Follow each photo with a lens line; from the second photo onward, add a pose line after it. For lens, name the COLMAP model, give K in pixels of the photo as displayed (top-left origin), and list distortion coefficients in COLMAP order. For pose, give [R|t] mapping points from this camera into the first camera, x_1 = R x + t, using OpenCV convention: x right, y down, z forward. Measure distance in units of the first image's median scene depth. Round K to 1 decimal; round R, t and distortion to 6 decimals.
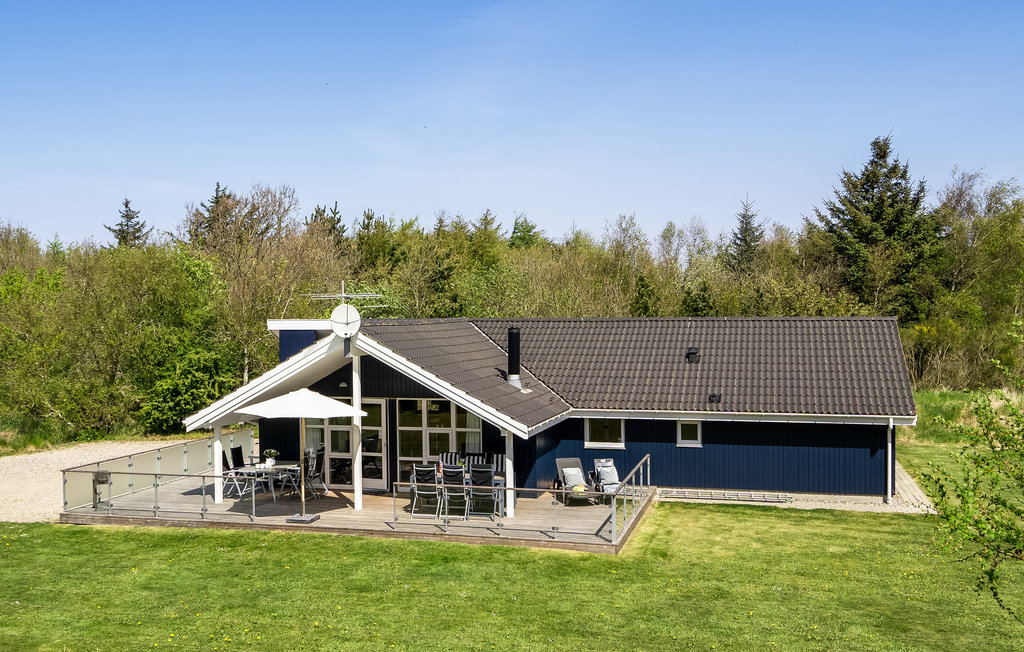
lens RADIAL K [[973.0, 0, 512.0], [0, 973.0, 326.0], [0, 0, 1]] dist [0.013805, 0.021233]
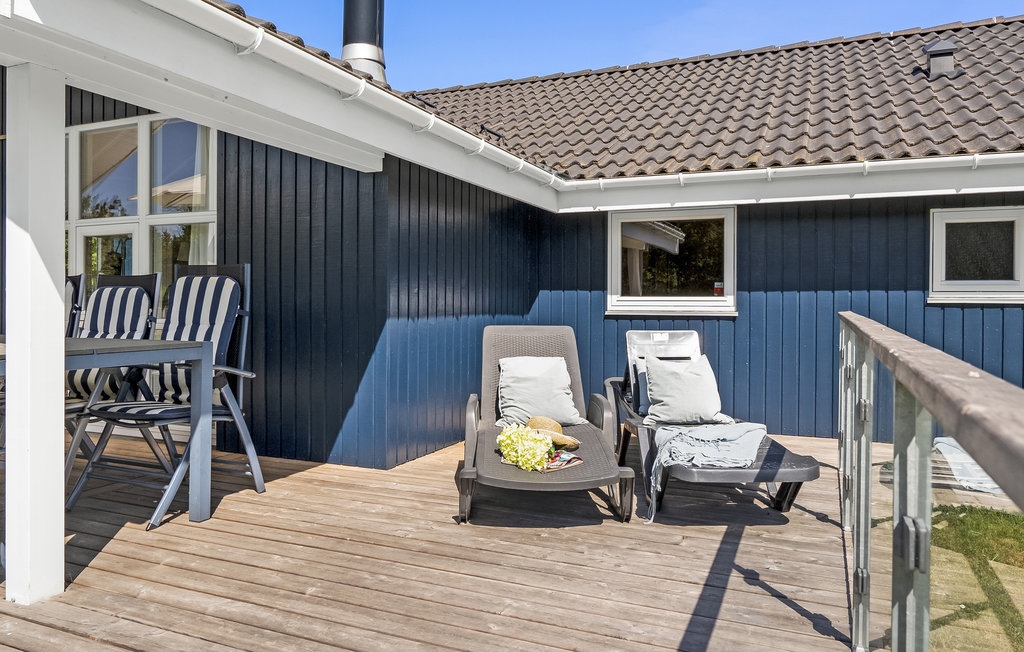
lens RADIAL K [[710.0, 0, 509.2], [0, 710.0, 310.1], [0, 0, 1]] dist [0.003695, 0.000676]
pose [[0.989828, 0.018096, -0.141116, 0.081423], [-0.018809, 0.999816, -0.003722, 0.135196], [0.141023, 0.006338, 0.989986, 0.816558]]
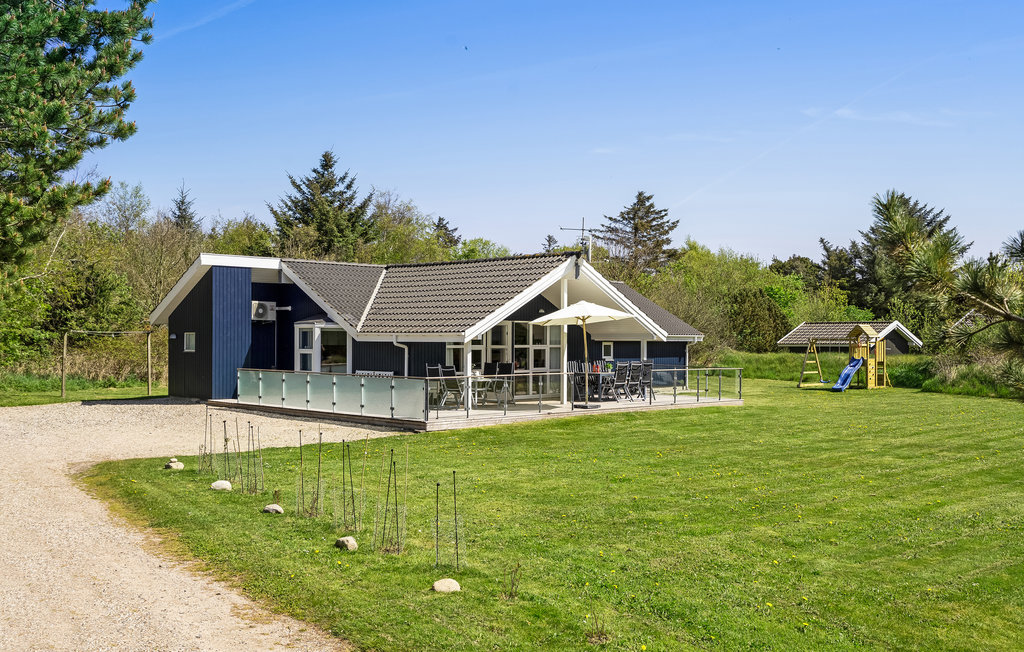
lens RADIAL K [[996.4, 0, 512.0], [0, 996.4, 326.0], [0, 0, 1]] dist [-0.006166, -0.004815]
pose [[0.506855, 0.018742, 0.861828, -1.216633], [0.005211, 0.999679, -0.024804, 0.114992], [-0.862016, 0.017063, 0.506594, 0.401897]]
